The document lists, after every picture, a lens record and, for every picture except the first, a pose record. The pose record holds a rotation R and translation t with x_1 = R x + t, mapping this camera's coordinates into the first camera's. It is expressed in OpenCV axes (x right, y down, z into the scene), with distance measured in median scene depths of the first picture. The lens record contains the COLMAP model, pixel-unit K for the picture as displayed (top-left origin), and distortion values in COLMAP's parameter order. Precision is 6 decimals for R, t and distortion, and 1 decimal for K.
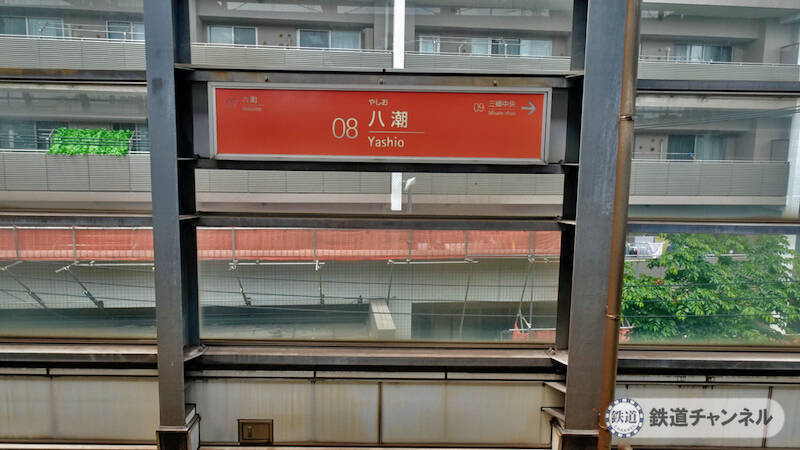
lens RADIAL K [[588.4, 0, 400.2], [0, 588.4, 222.3], [0, 0, 1]] dist [0.005210, 0.000144]
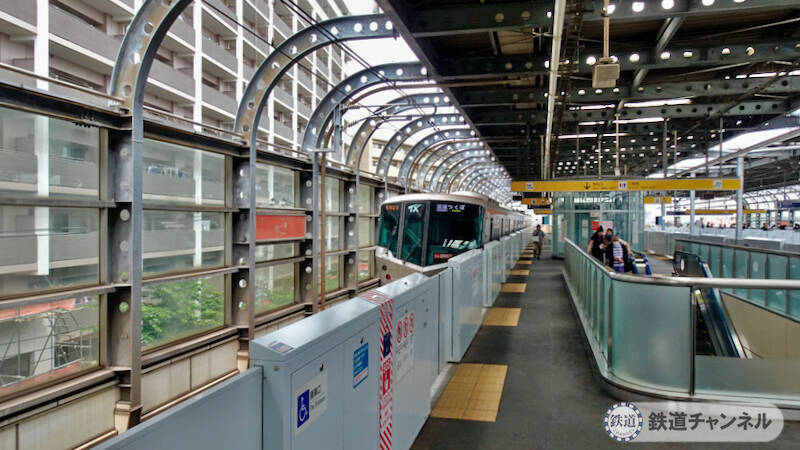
lens RADIAL K [[588.4, 0, 399.4], [0, 588.4, 225.4], [0, 0, 1]] dist [0.005210, 0.000144]
pose [[0.240907, -0.017753, 0.970386, -1.053742], [0.112930, 0.993554, -0.009859, -0.045093], [-0.963956, 0.111961, 0.241359, -0.132705]]
